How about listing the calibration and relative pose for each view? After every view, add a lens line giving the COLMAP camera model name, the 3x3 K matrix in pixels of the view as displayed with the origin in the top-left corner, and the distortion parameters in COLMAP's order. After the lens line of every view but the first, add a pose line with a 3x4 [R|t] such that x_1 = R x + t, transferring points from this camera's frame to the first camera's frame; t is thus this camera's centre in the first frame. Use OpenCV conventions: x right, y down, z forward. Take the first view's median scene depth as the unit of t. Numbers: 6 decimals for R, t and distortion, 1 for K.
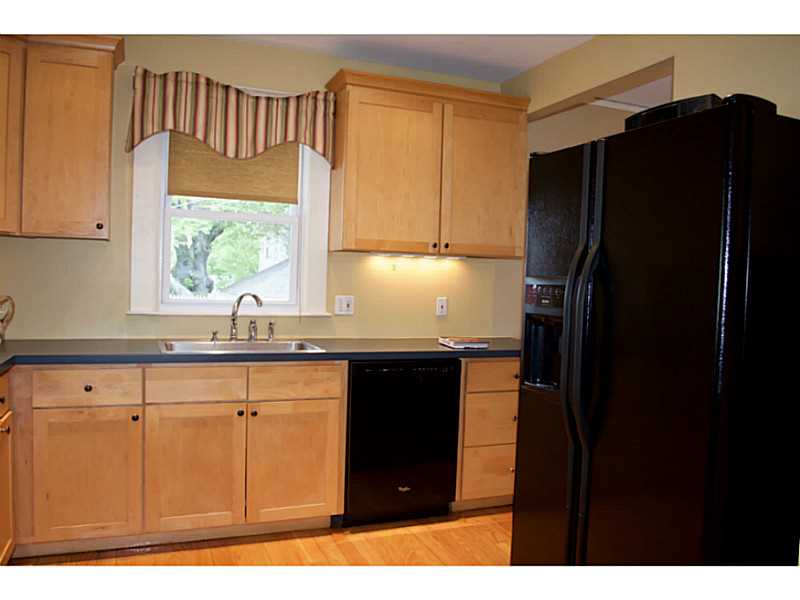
lens RADIAL K [[641.3, 0, 400.0], [0, 641.3, 300.0], [0, 0, 1]] dist [-0.071072, -0.001747]
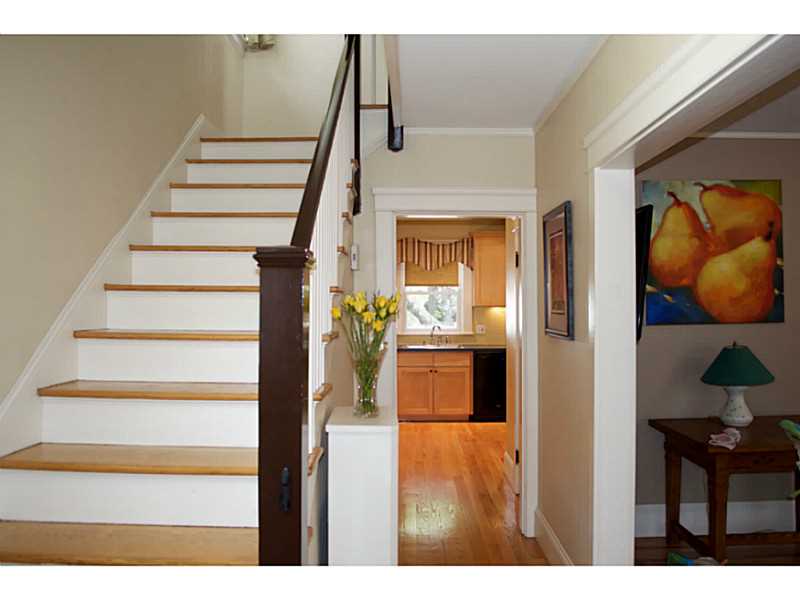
lens RADIAL K [[641.3, 0, 400.0], [0, 641.3, 300.0], [0, 0, 1]] dist [-0.071072, -0.001747]
pose [[0.922551, -0.035507, -0.384238, 0.584008], [0.019788, 0.998801, -0.044788, -0.001049], [0.385367, 0.033716, 0.922147, -1.333029]]
